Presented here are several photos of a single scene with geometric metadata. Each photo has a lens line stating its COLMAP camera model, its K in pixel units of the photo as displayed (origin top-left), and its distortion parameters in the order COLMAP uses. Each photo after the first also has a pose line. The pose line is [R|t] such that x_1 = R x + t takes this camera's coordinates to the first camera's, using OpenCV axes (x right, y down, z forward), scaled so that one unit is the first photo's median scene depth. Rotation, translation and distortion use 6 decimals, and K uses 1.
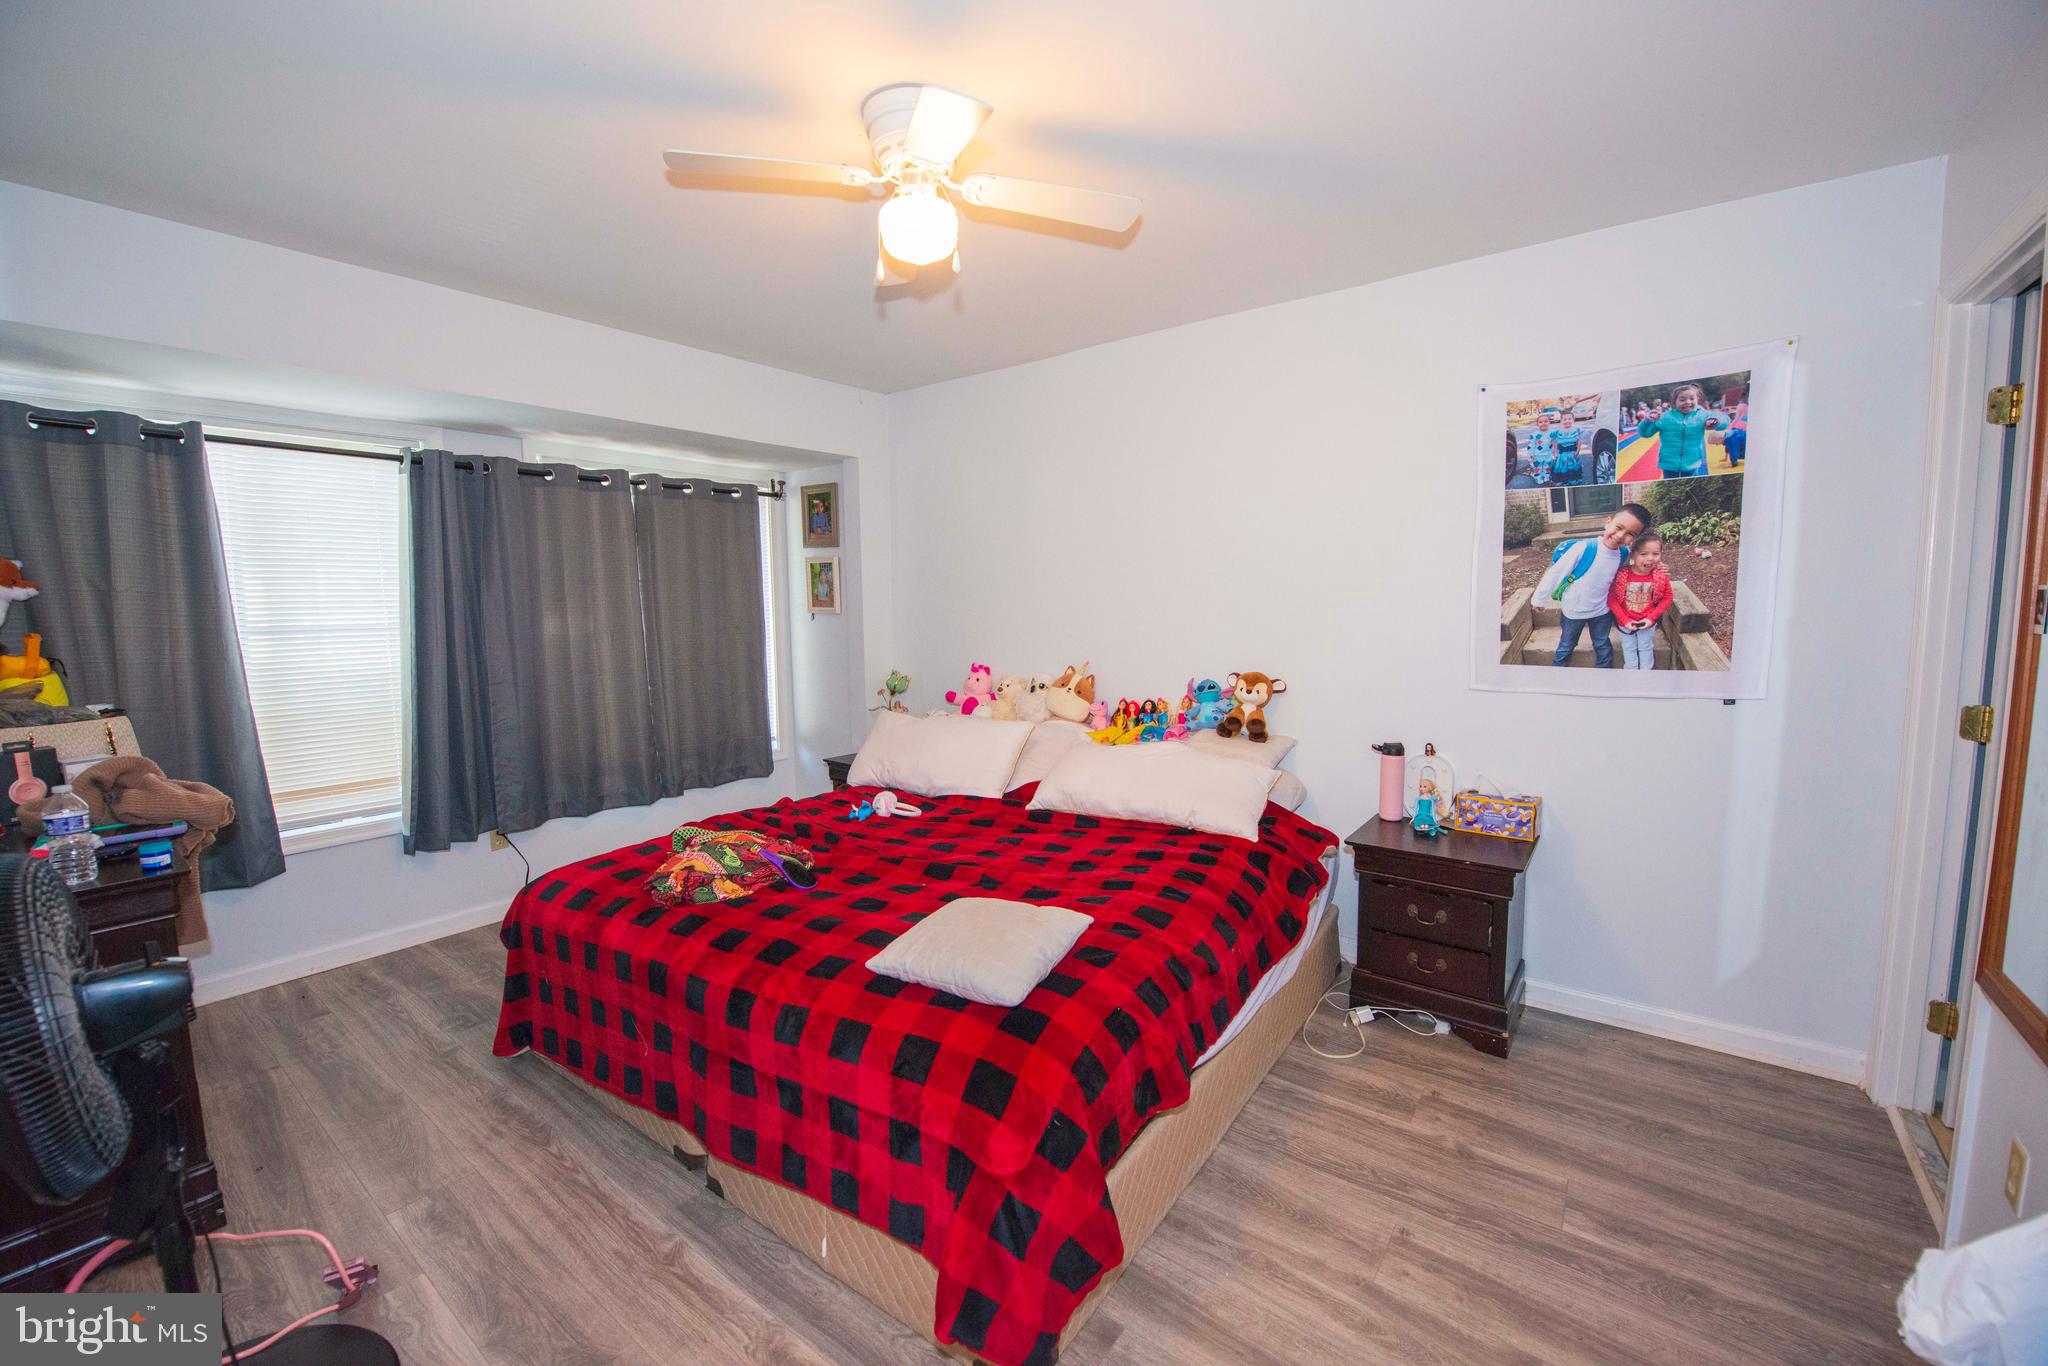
lens RADIAL K [[830.4, 0, 1035.3], [0, 830.4, 676.5], [0, 0, 1]] dist [-0.007489, -0.000151]
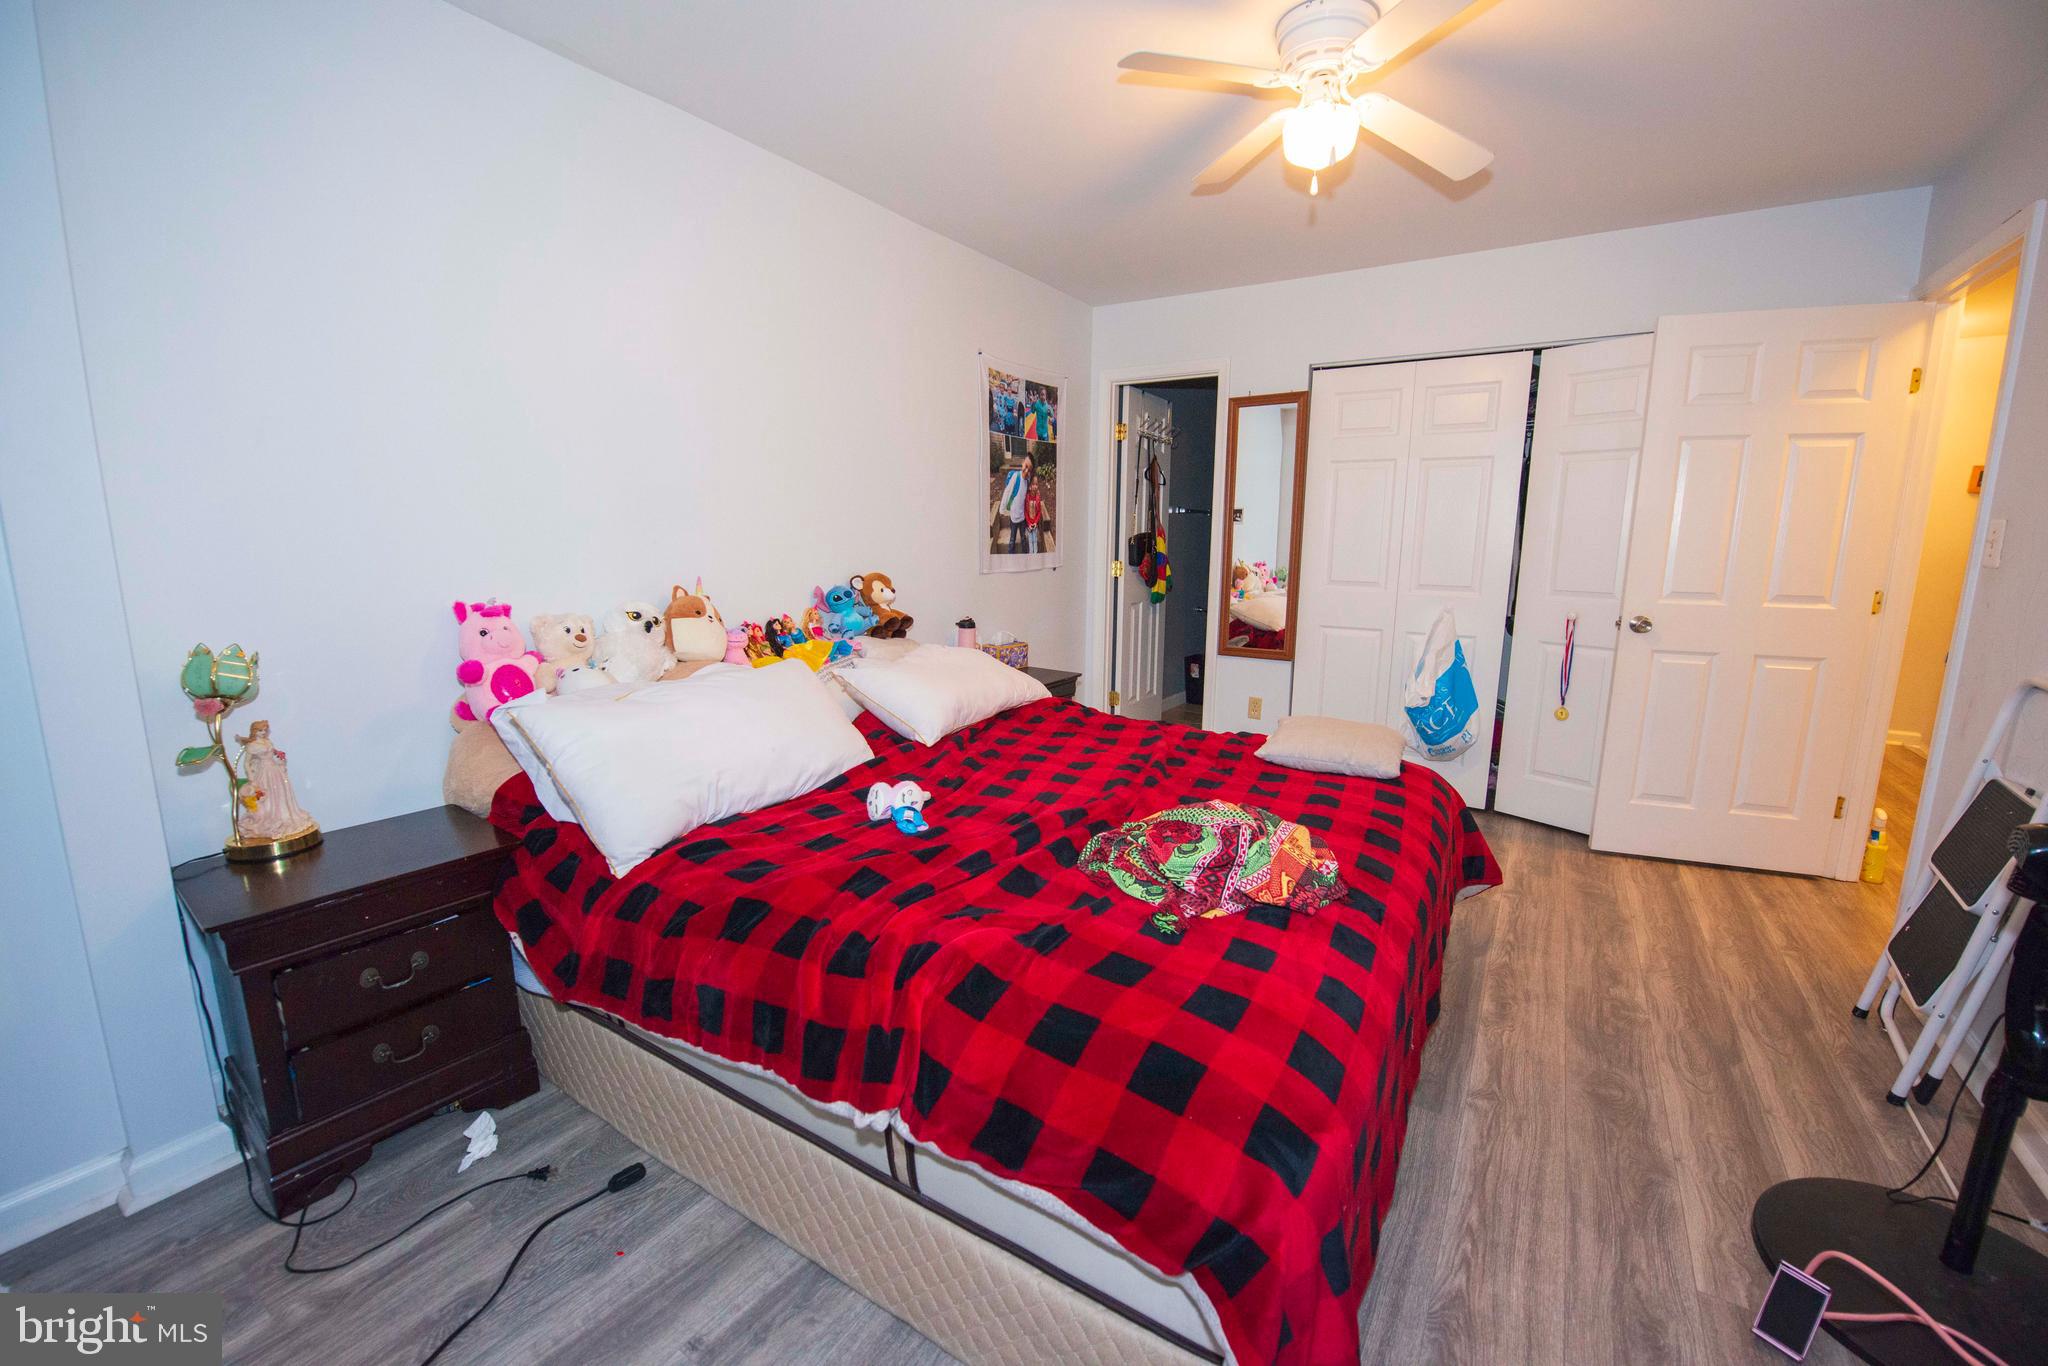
lens RADIAL K [[807.2, 0, 1032.1], [0, 807.2, 679.6], [0, 0, 1]] dist [-0.015869, -0.002414]
pose [[-0.068875, -0.160746, 0.984590, -0.931354], [0.091882, 0.981717, 0.166704, -0.030452], [-0.993385, 0.101948, -0.052847, 1.113937]]
